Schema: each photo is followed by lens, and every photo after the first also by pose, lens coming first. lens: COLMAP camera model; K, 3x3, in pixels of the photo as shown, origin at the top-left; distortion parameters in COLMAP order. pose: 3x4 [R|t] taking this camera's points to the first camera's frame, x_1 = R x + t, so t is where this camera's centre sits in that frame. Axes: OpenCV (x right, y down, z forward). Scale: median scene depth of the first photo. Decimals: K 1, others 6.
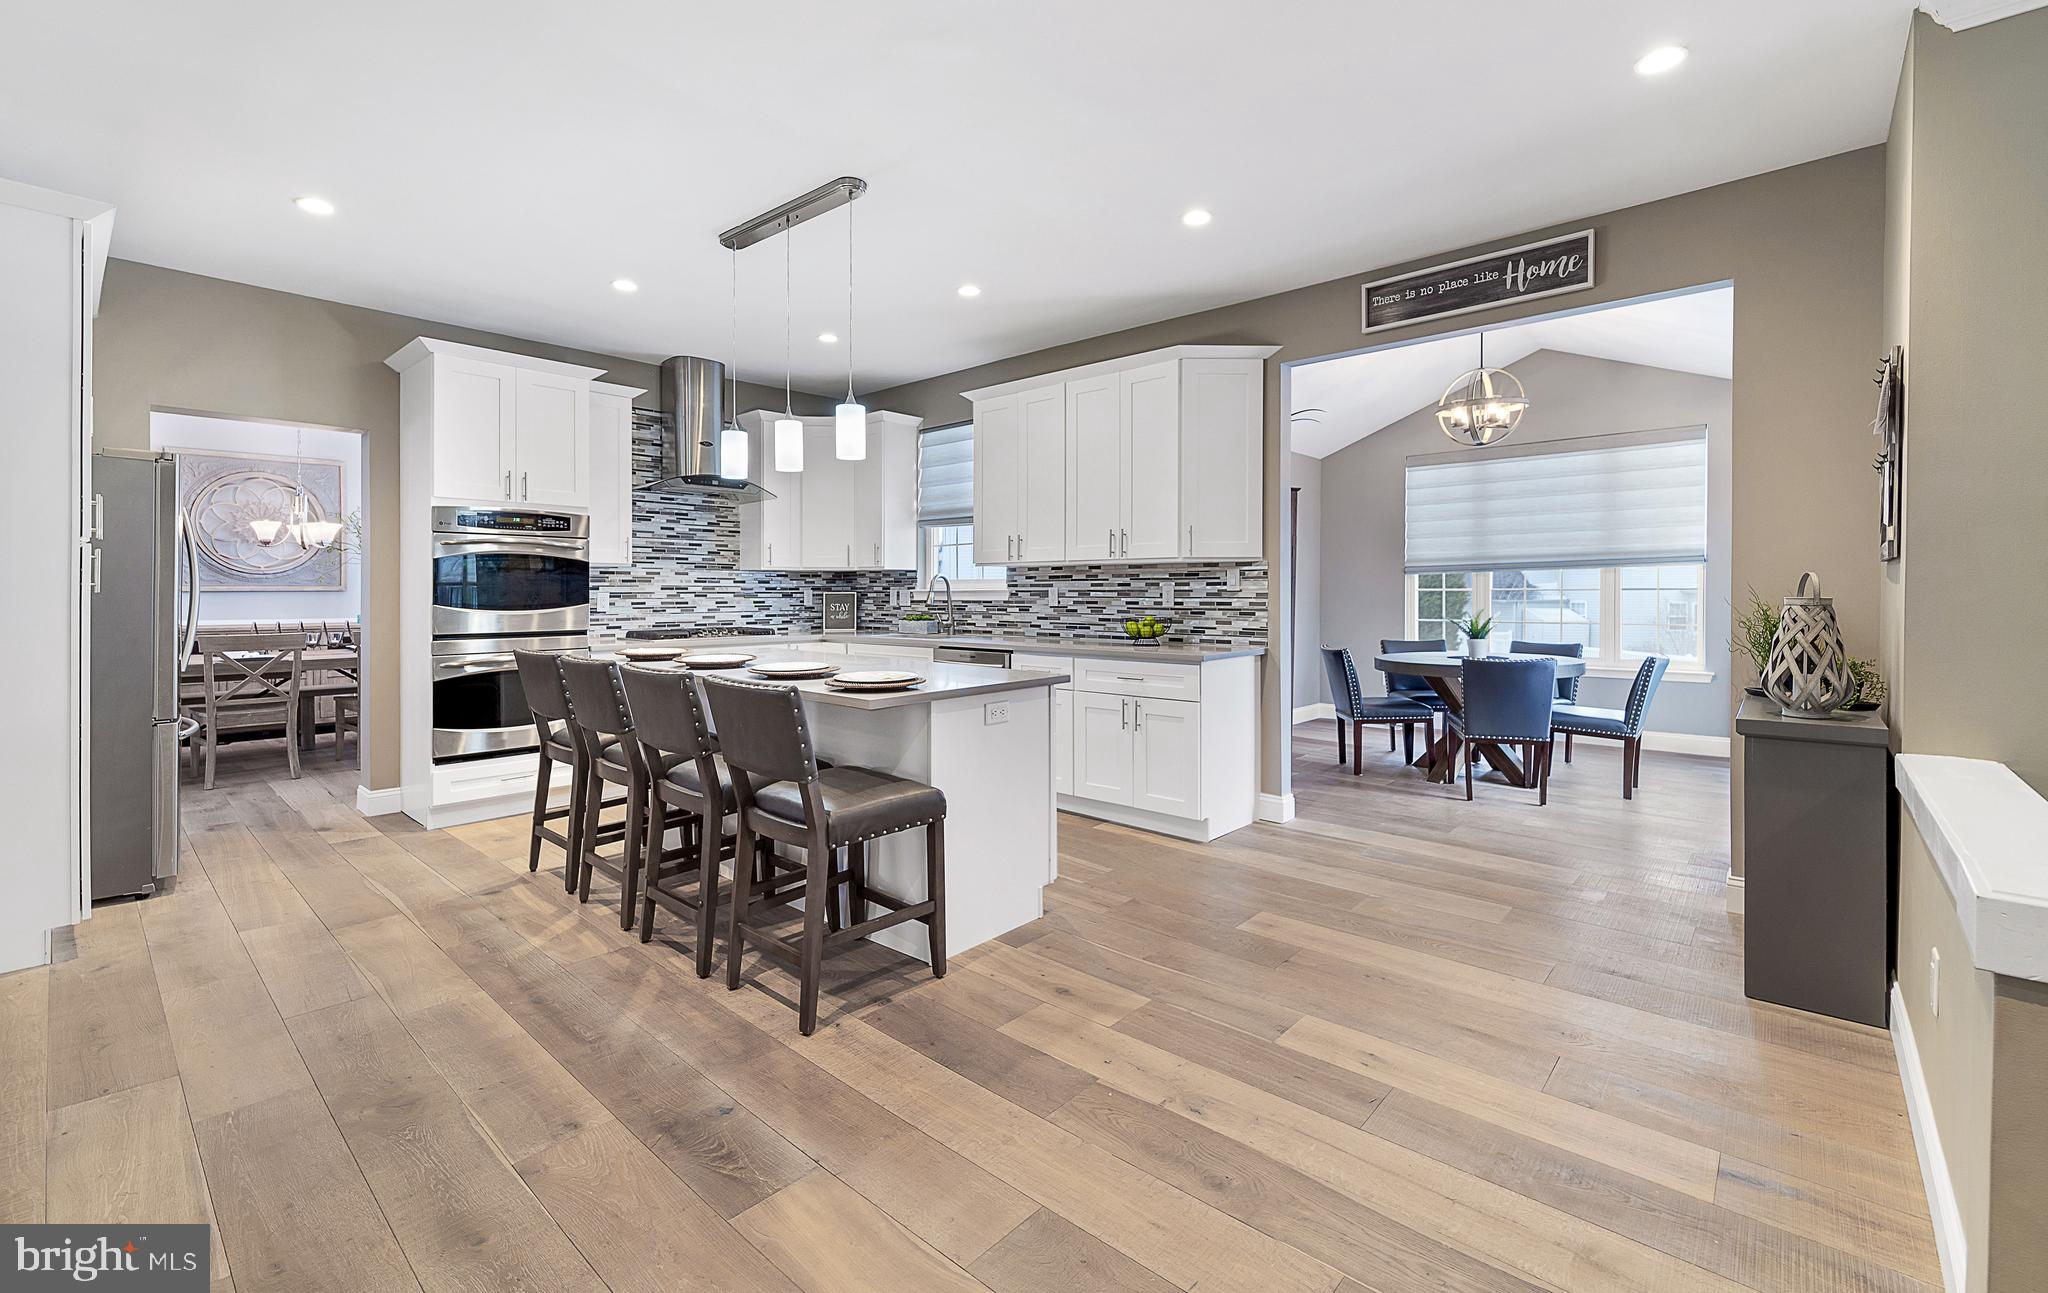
lens RADIAL K [[873.7, 0, 1044.5], [0, 873.7, 602.3], [0, 0, 1]] dist [0.009786, -0.001035]
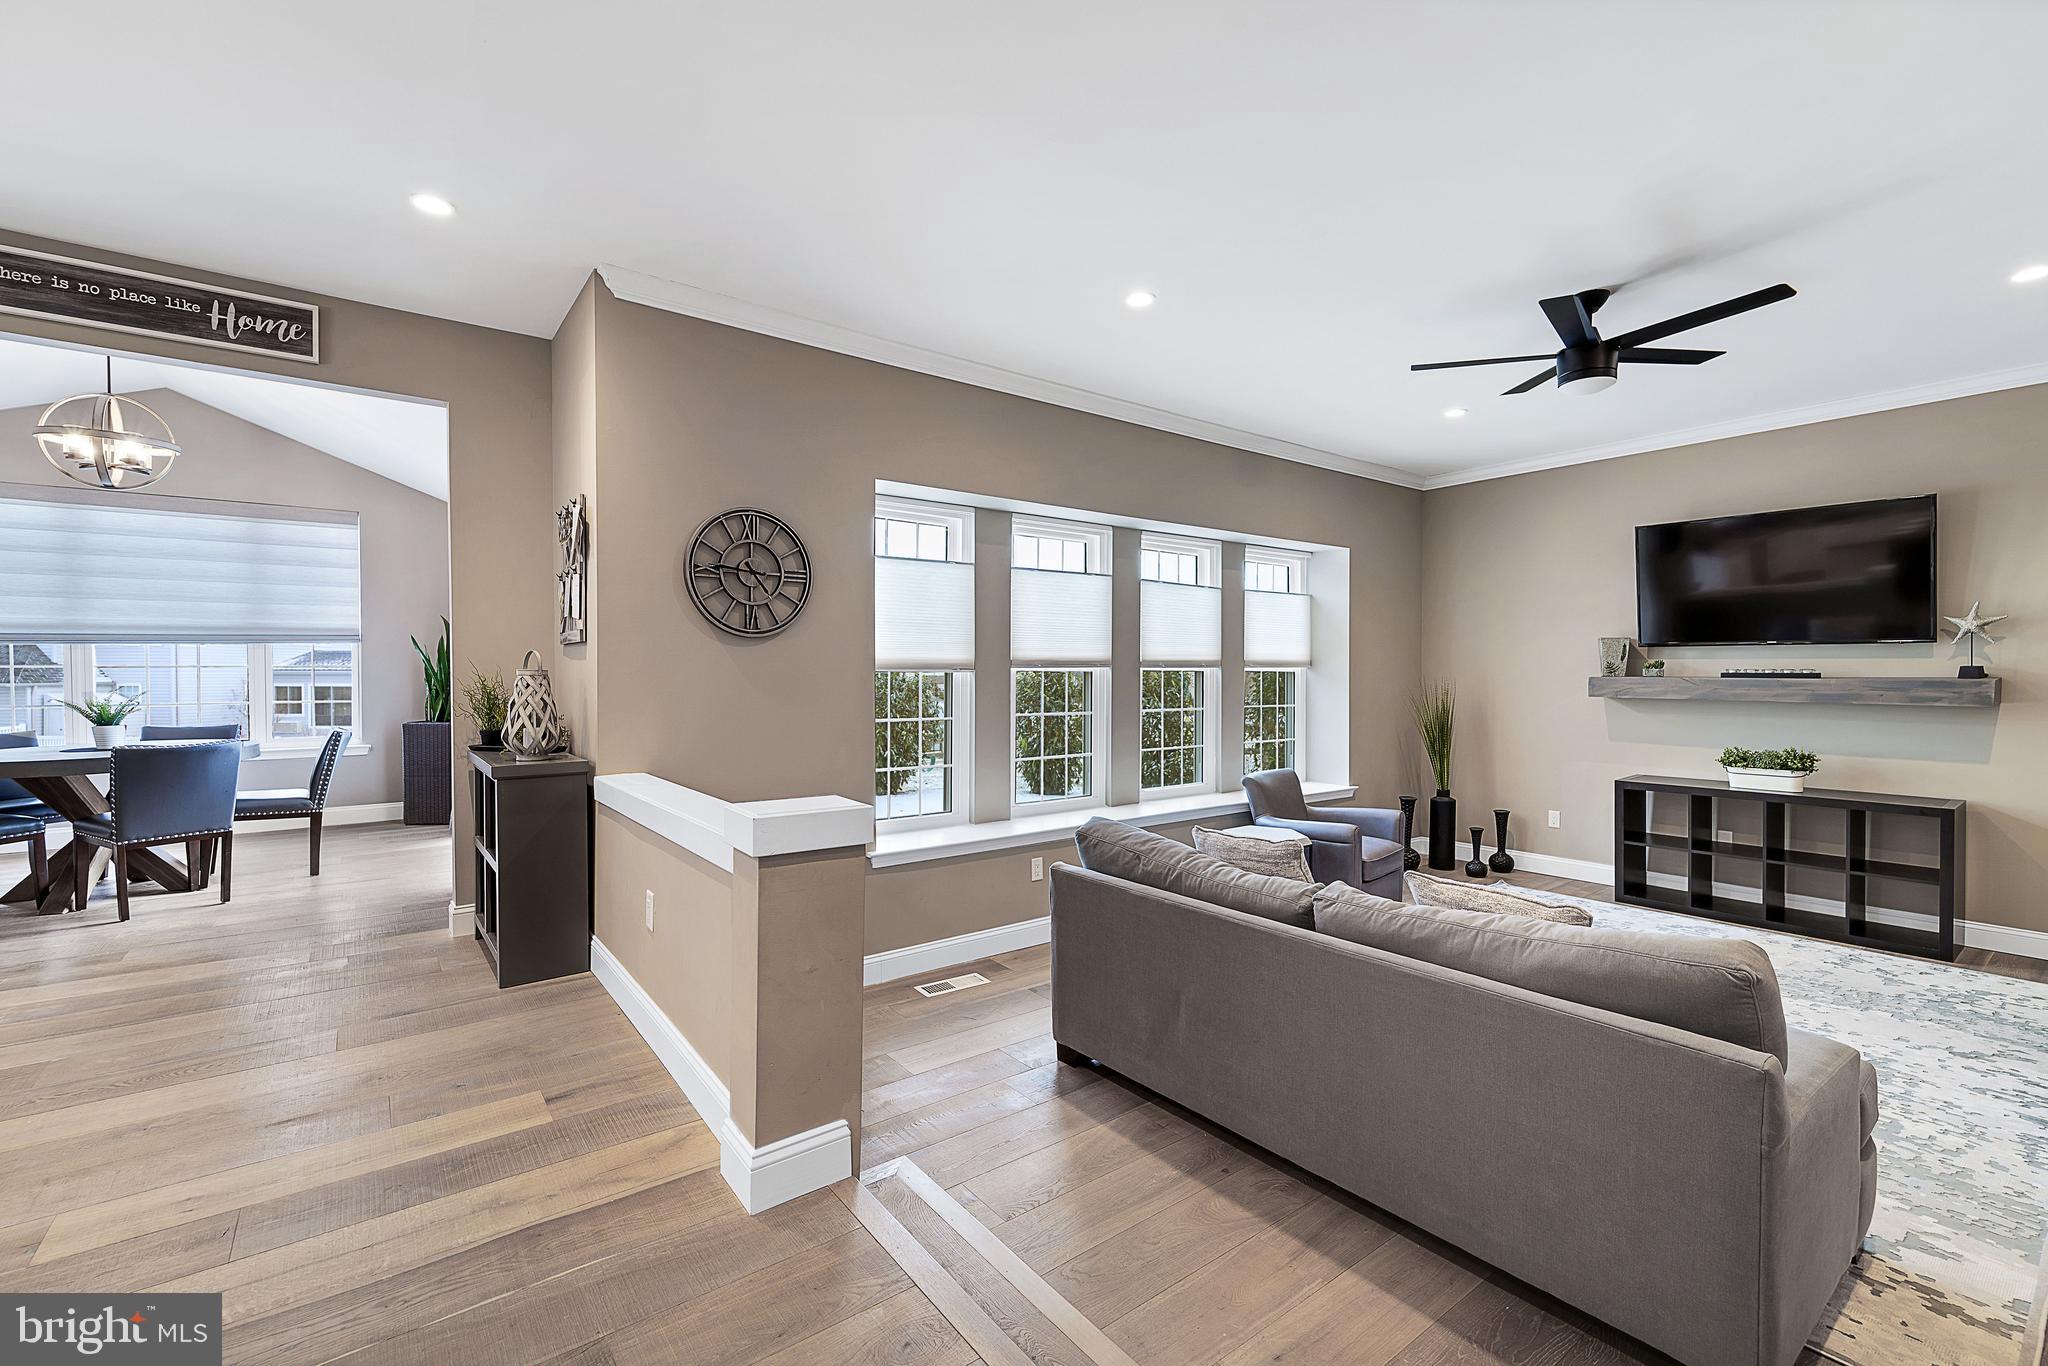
lens RADIAL K [[863.1, 0, 1028.7], [0, 863.1, 663.5], [0, 0, 1]] dist [-0.019994, 0.001321]
pose [[0.189509, 0.012780, 0.981796, -0.131907], [0.011514, 0.999818, -0.015237, 0.007201], [-0.981812, 0.014192, 0.189327, 0.015036]]
